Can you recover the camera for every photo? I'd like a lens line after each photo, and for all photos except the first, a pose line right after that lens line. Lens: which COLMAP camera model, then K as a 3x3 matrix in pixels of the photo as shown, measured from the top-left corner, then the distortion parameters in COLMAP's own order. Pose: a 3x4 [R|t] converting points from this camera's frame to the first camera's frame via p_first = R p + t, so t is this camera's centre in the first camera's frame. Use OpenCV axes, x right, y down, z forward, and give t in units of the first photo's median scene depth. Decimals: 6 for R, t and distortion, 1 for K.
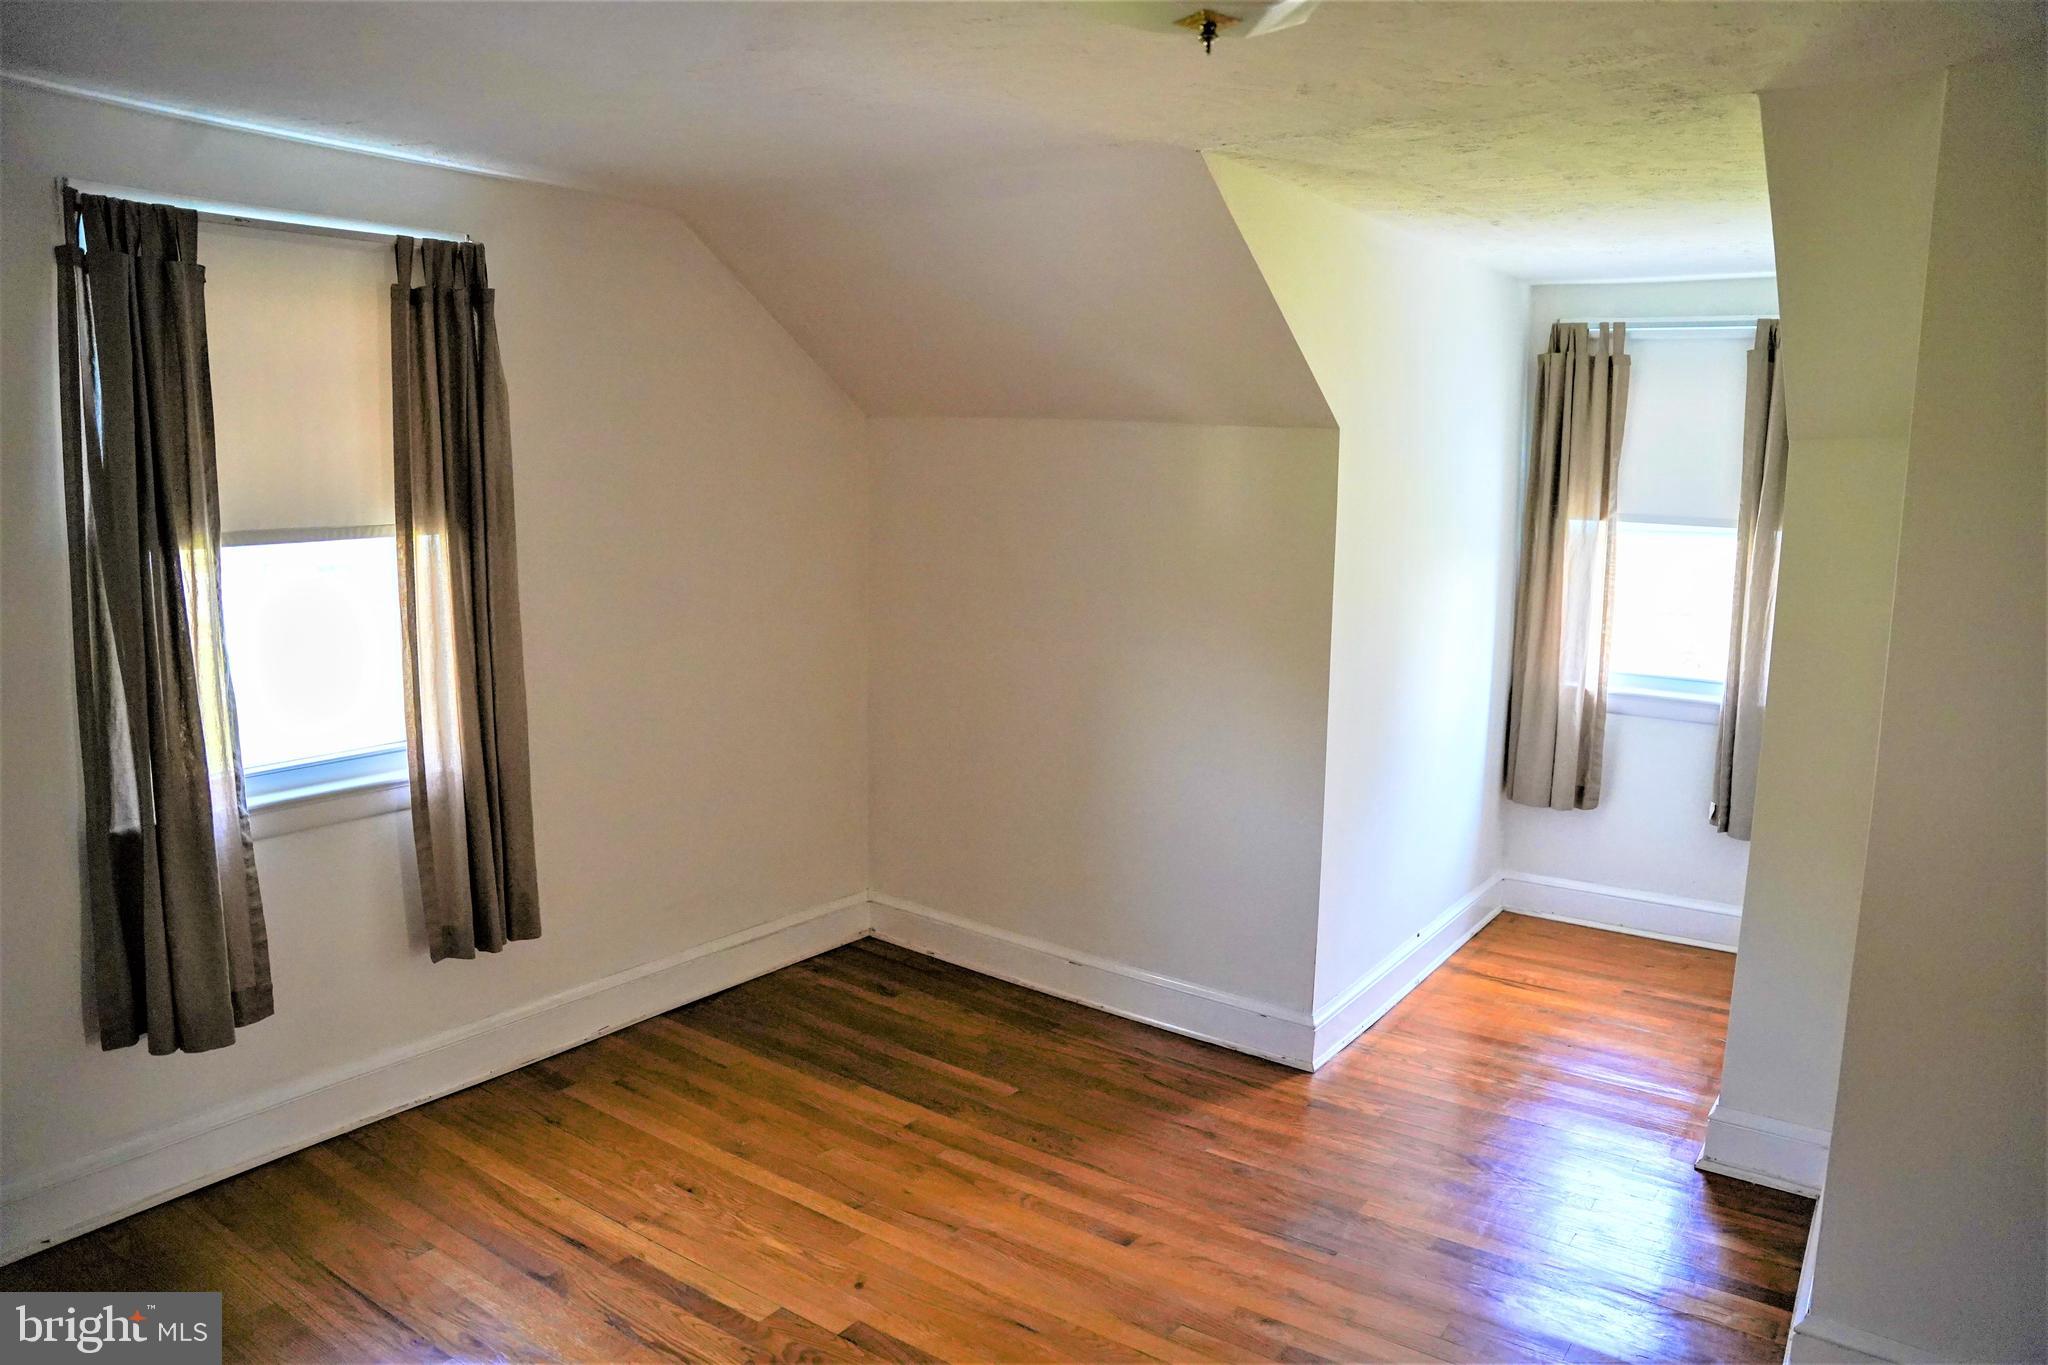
lens RADIAL K [[1418.8, 0, 967.4], [0, 1418.8, 677.8], [0, 0, 1]] dist [-0.145561, 0.136080]
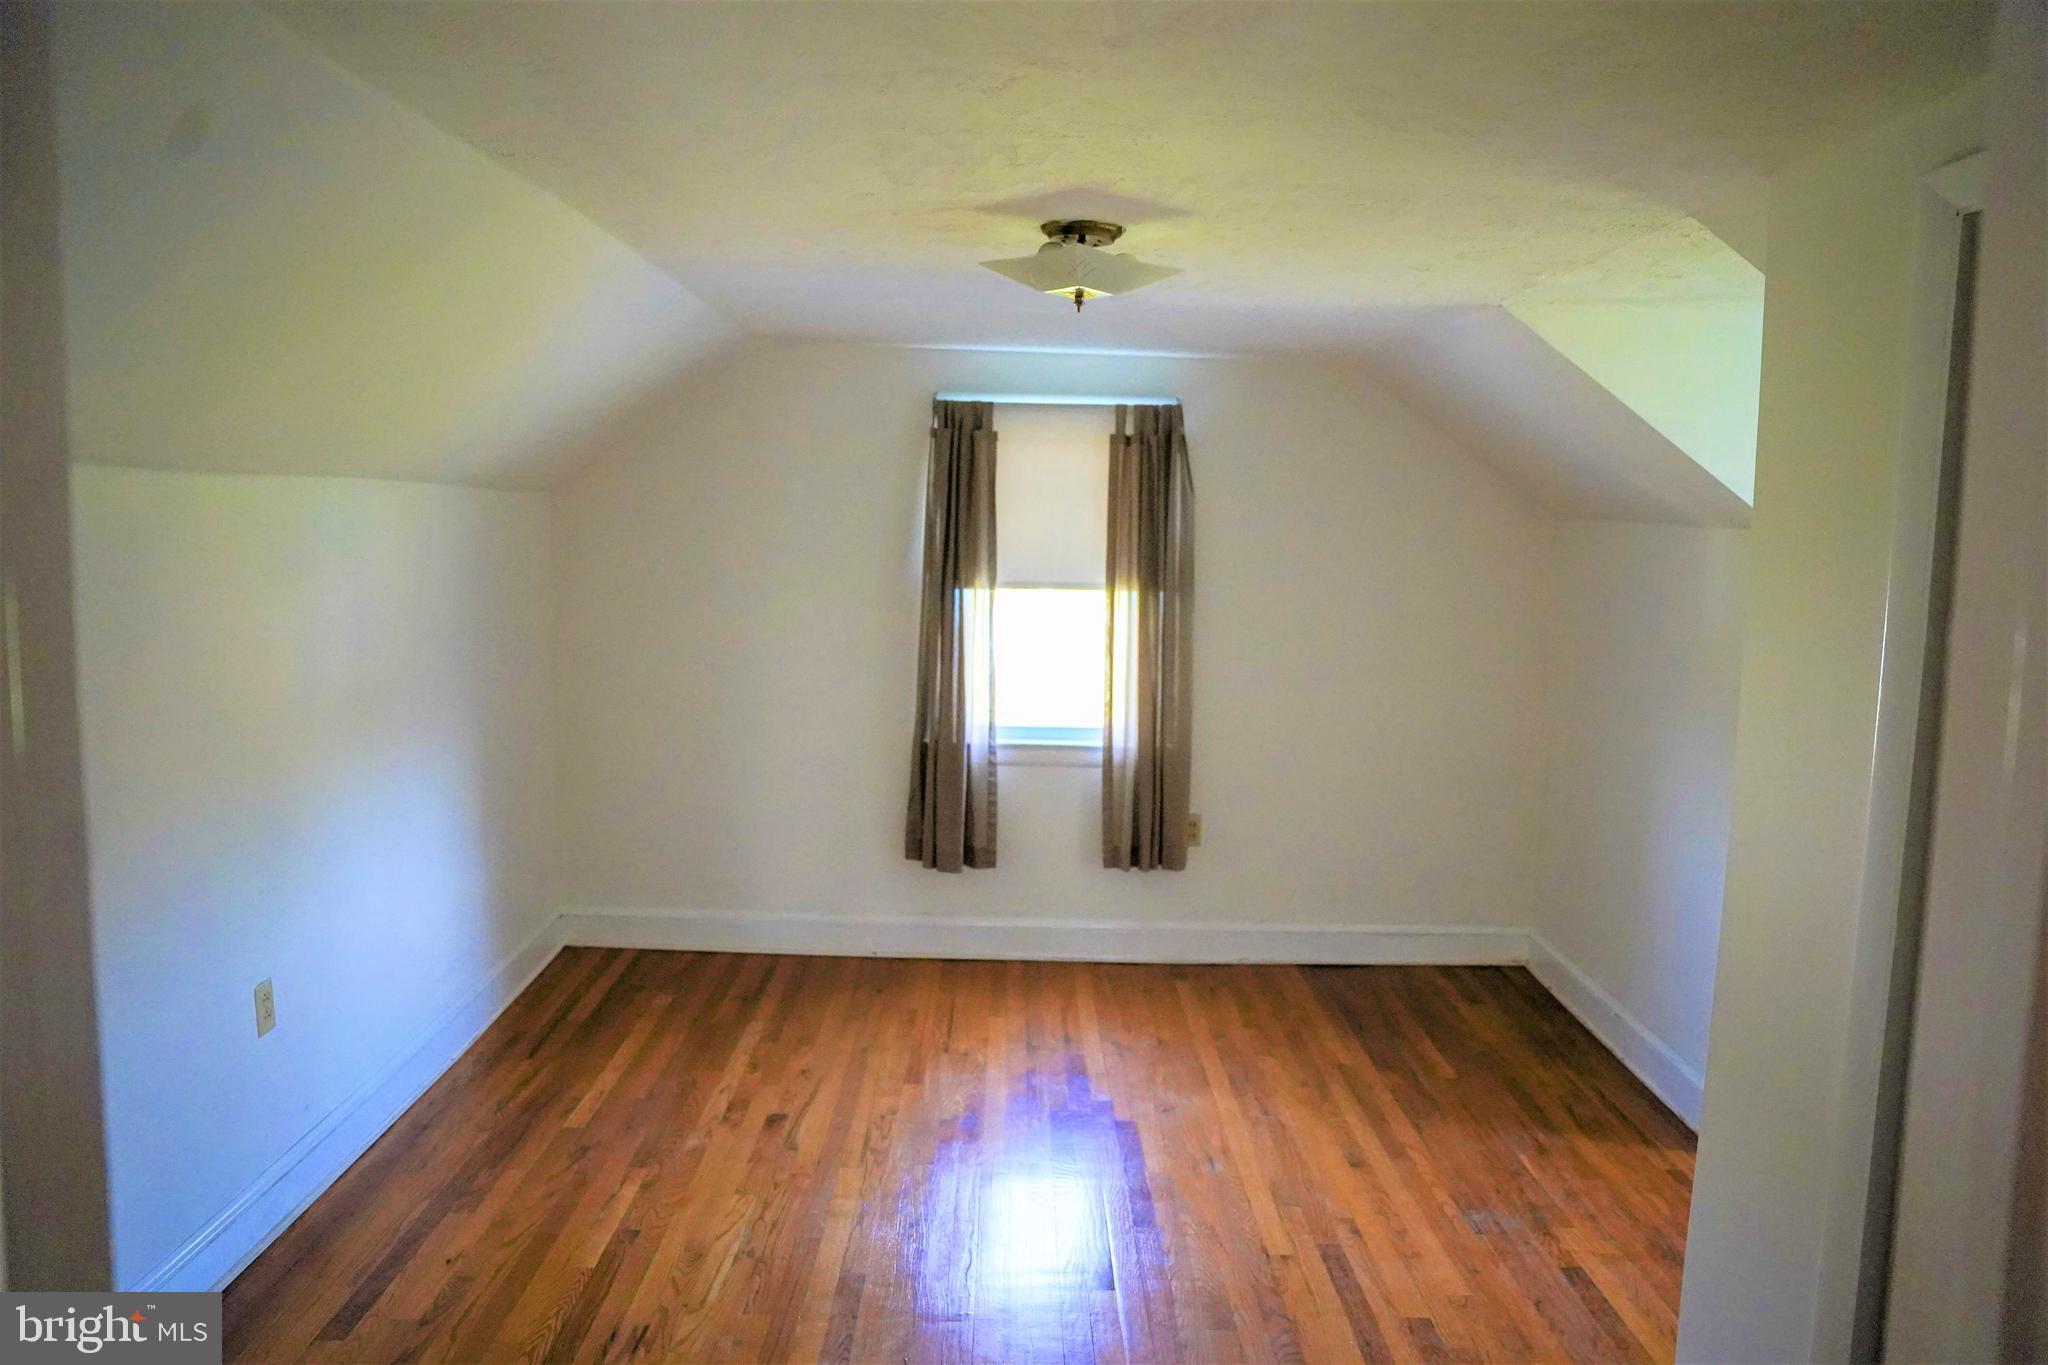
lens RADIAL K [[1401.3, 0, 1024.0], [0, 1401.3, 682.5], [0, 0, 1]] dist [-0.169267, 0.134739]
pose [[0.609249, 0.091389, -0.787695, 0.798468], [-0.137211, 0.990503, 0.008792, 0.000091], [0.781017, 0.102724, 0.616003, -0.045222]]
